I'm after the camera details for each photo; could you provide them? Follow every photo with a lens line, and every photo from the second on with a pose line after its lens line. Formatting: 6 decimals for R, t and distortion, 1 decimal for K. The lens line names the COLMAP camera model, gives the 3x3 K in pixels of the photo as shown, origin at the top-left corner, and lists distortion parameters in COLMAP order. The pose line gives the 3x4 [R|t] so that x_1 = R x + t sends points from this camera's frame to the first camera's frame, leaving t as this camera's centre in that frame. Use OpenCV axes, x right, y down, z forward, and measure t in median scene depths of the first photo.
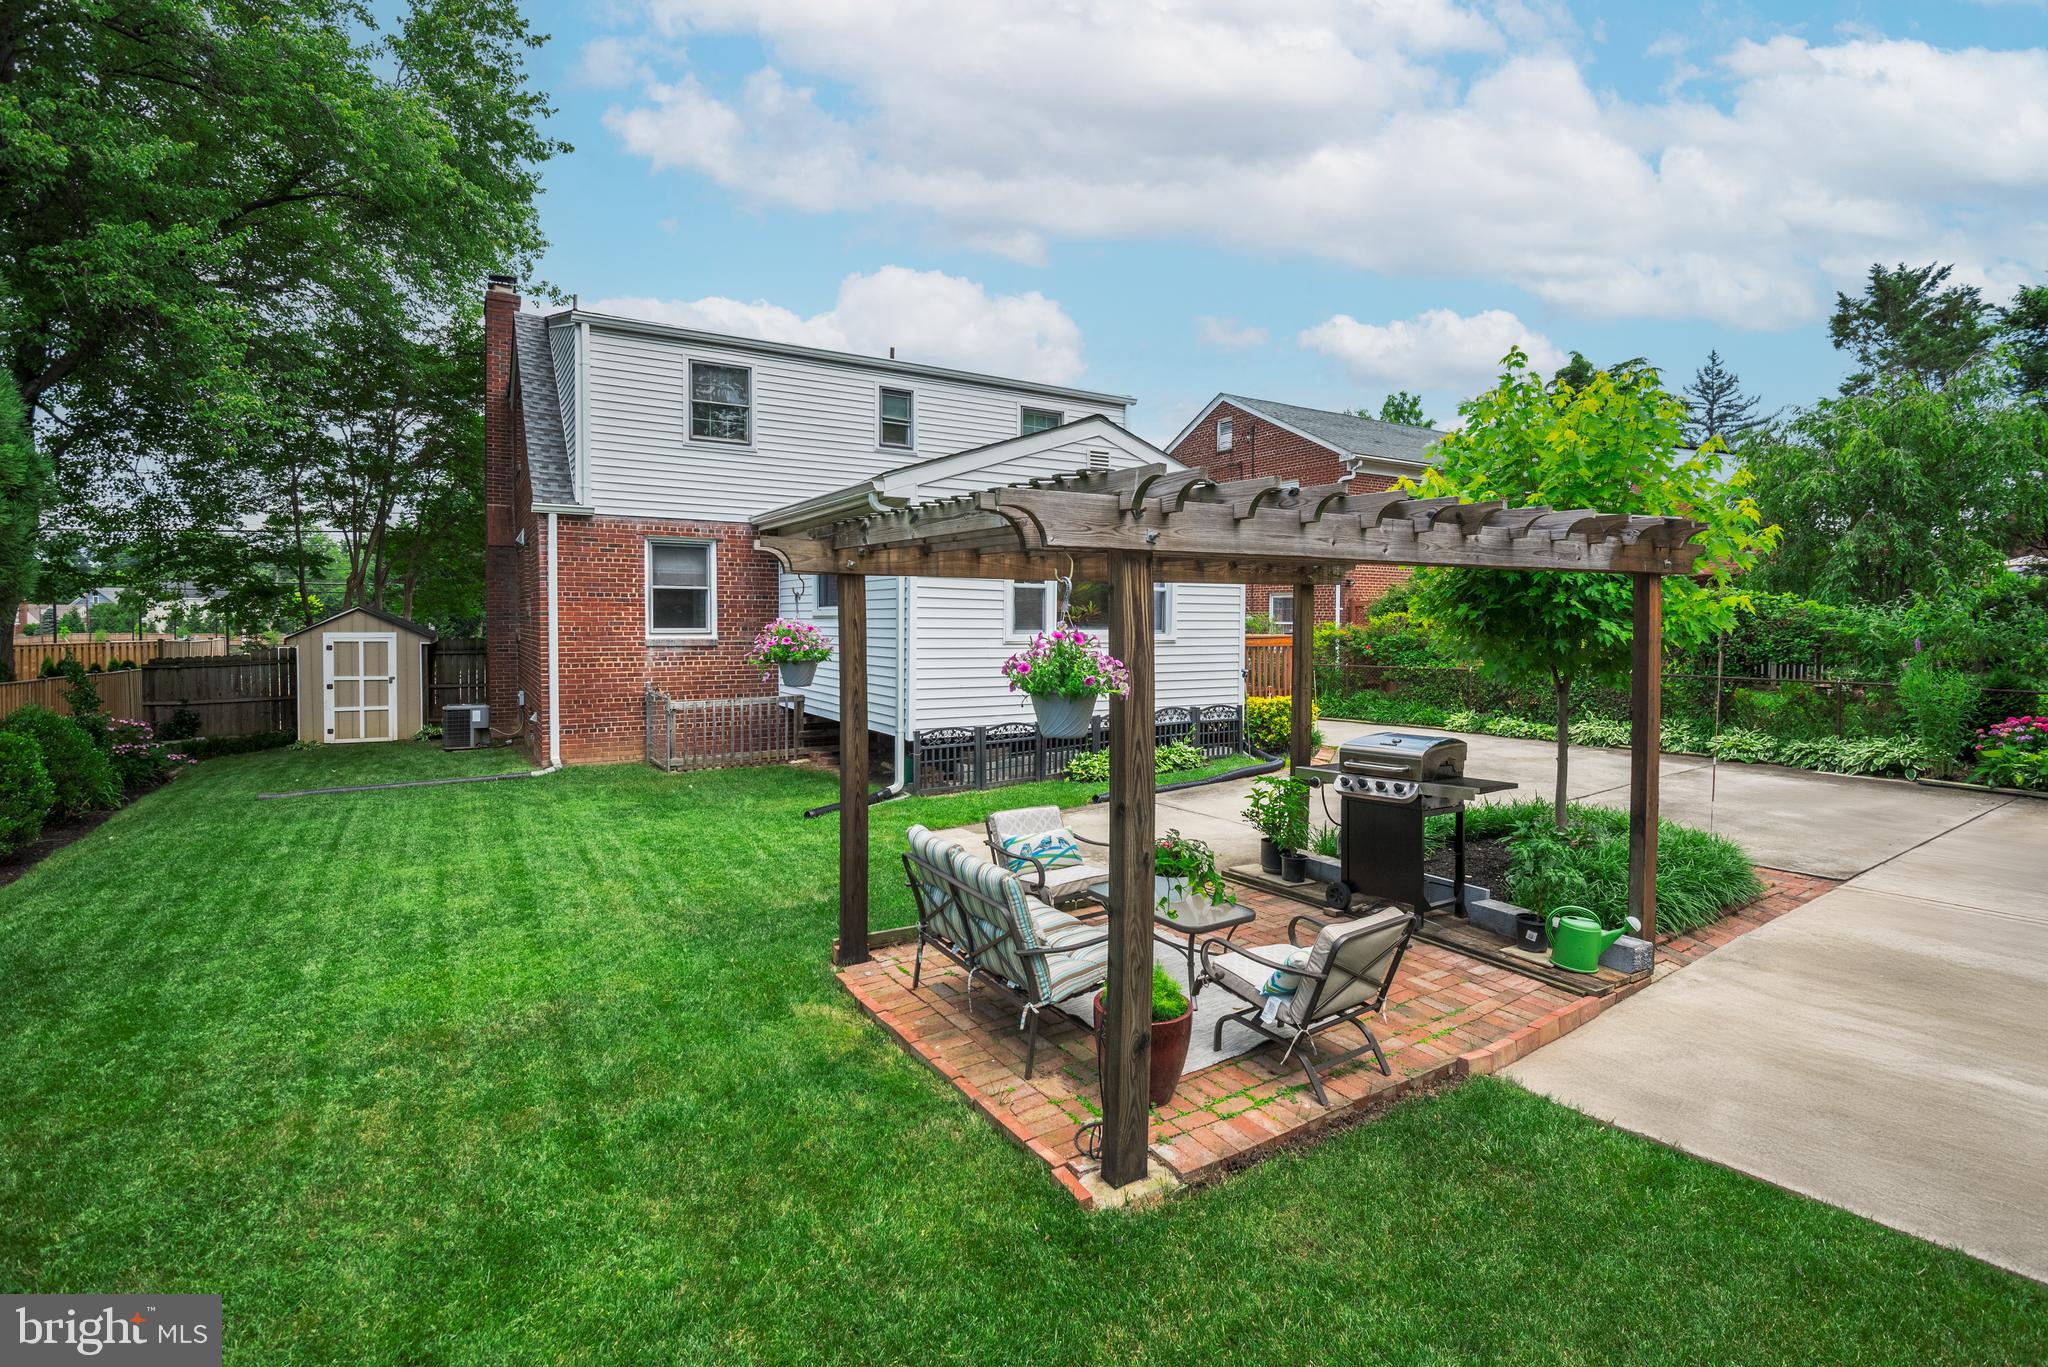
lens RADIAL K [[911.2, 0, 1115.7], [0, 911.2, 631.7], [0, 0, 1]] dist [0.000091, -0.013176]
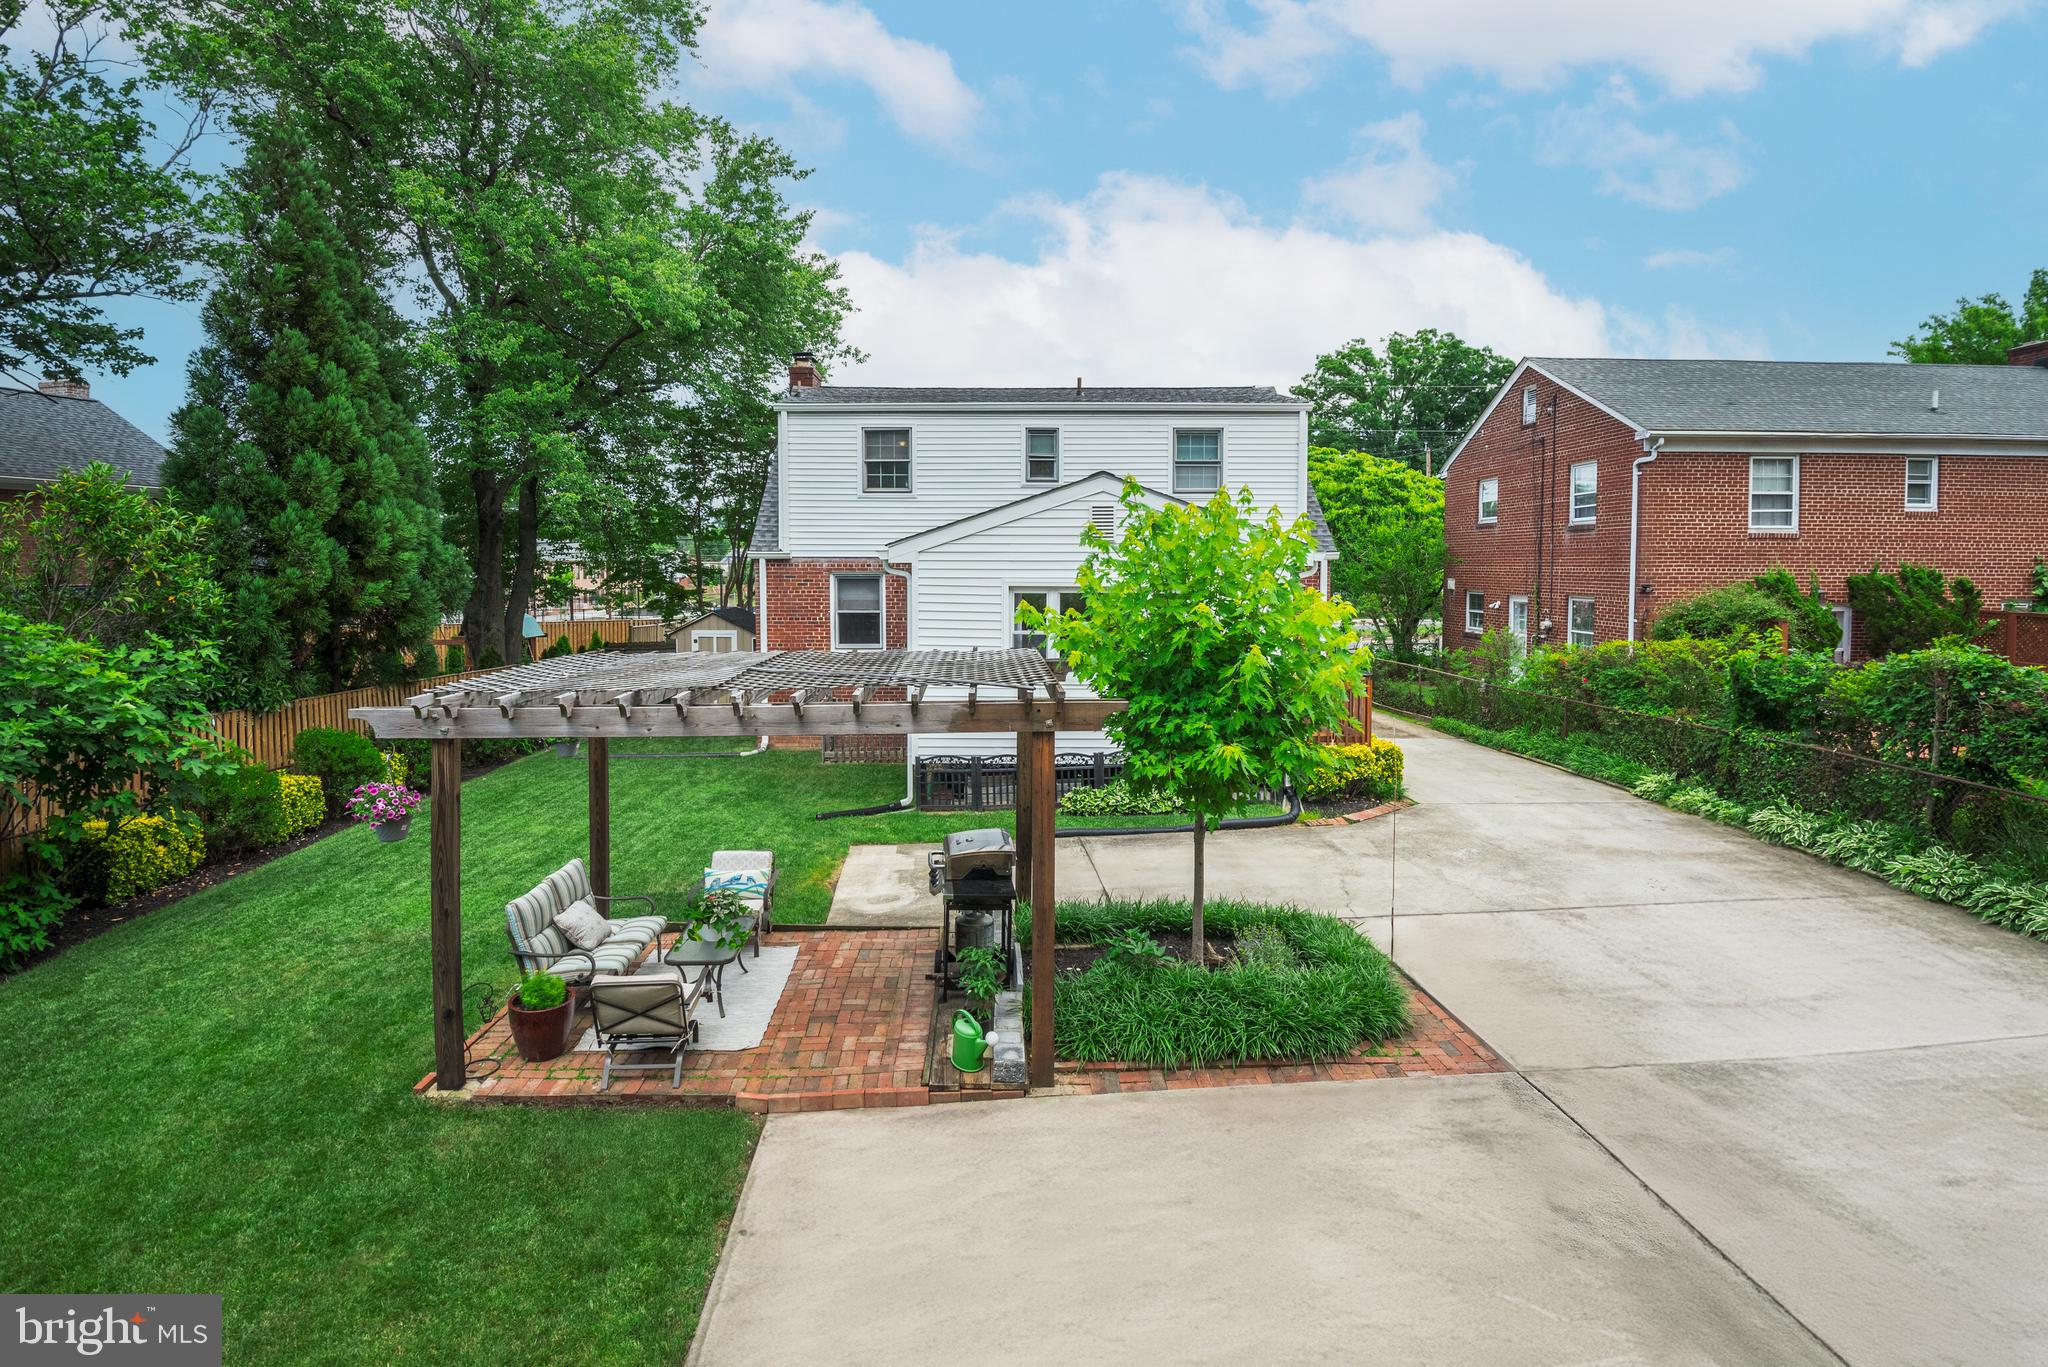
lens RADIAL K [[961.3, 0, 1051.1], [0, 961.3, 610.8], [0, 0, 1]] dist [-0.002369, -0.016718]
pose [[0.863907, 0.022507, -0.503149, 0.412082], [-0.013712, 0.999682, 0.021175, -0.081677], [0.503465, -0.011394, 0.863940, -0.000810]]
